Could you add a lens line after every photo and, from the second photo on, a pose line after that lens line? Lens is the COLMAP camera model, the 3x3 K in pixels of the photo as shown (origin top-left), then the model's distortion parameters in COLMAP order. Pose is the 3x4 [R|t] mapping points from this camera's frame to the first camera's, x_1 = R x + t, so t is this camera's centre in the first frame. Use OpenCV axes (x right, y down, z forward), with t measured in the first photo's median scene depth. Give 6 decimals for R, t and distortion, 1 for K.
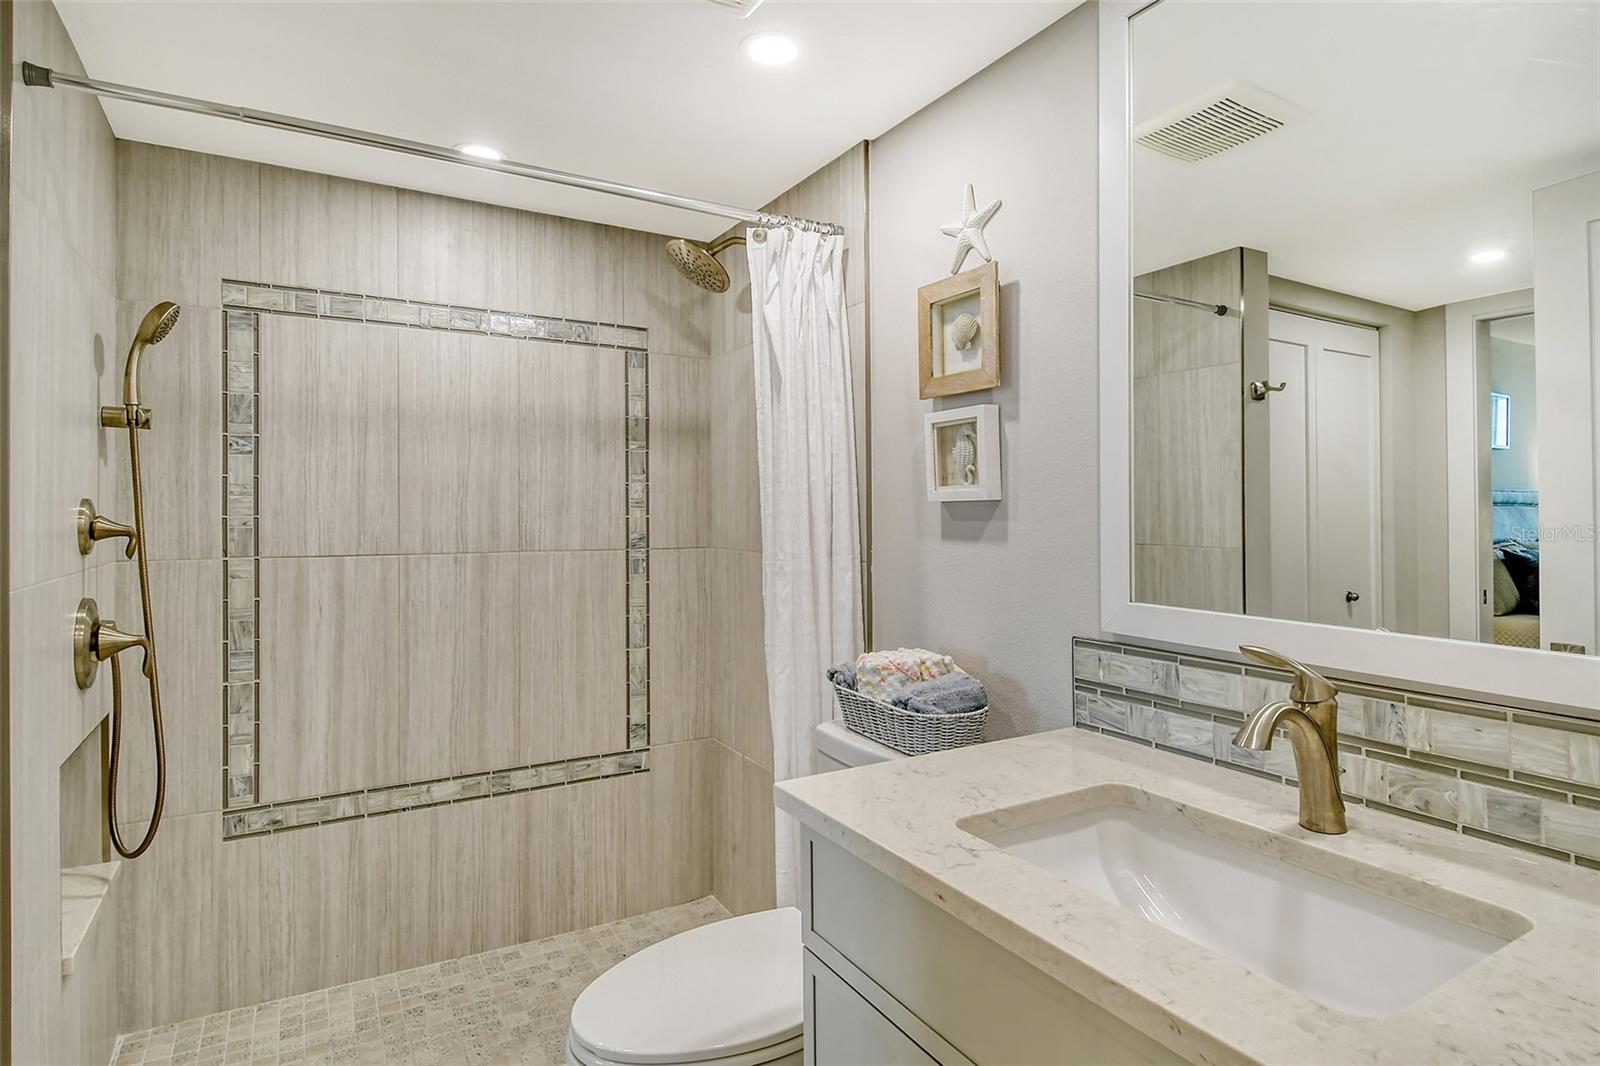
lens RADIAL K [[856.1, 0, 810.7], [0, 856.1, 503.4], [0, 0, 1]] dist [0.030142, -0.029638]
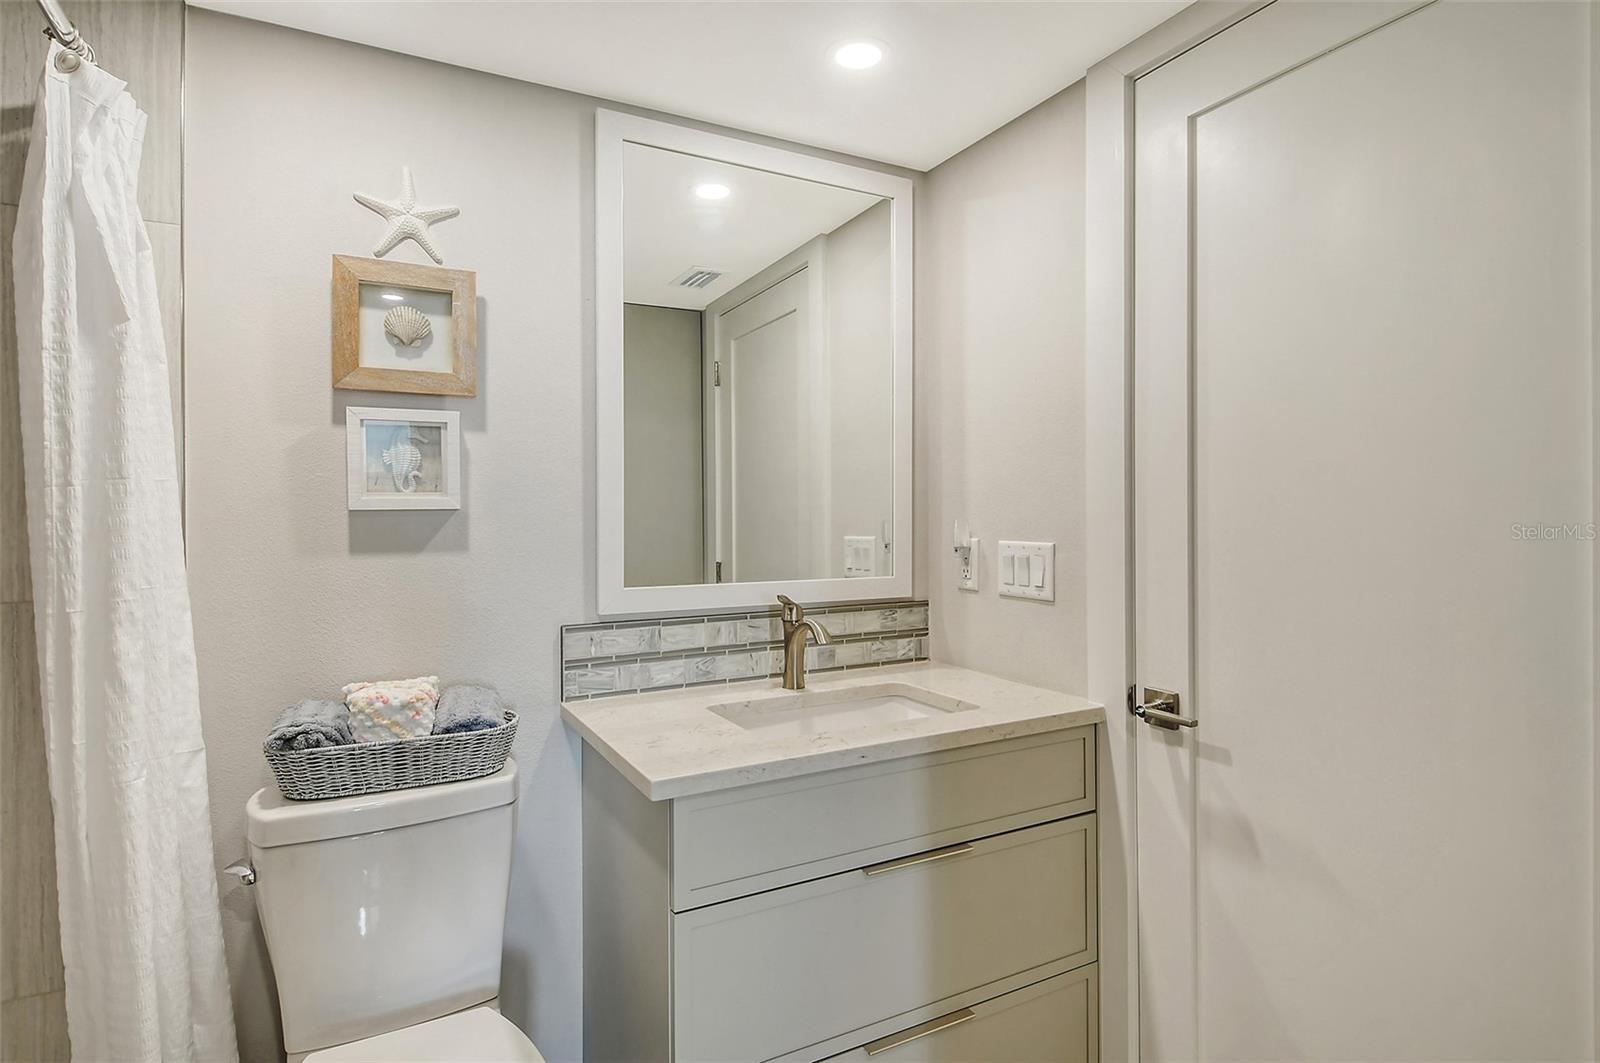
lens RADIAL K [[845.9, 0, 834.7], [0, 845.9, 525.7], [0, 0, 1]] dist [0.032600, -0.027665]
pose [[0.018748, -0.010533, 0.999769, -0.876987], [0.002288, 0.999942, 0.010492, 0.006651], [-0.999822, 0.002091, 0.018771, 0.628093]]
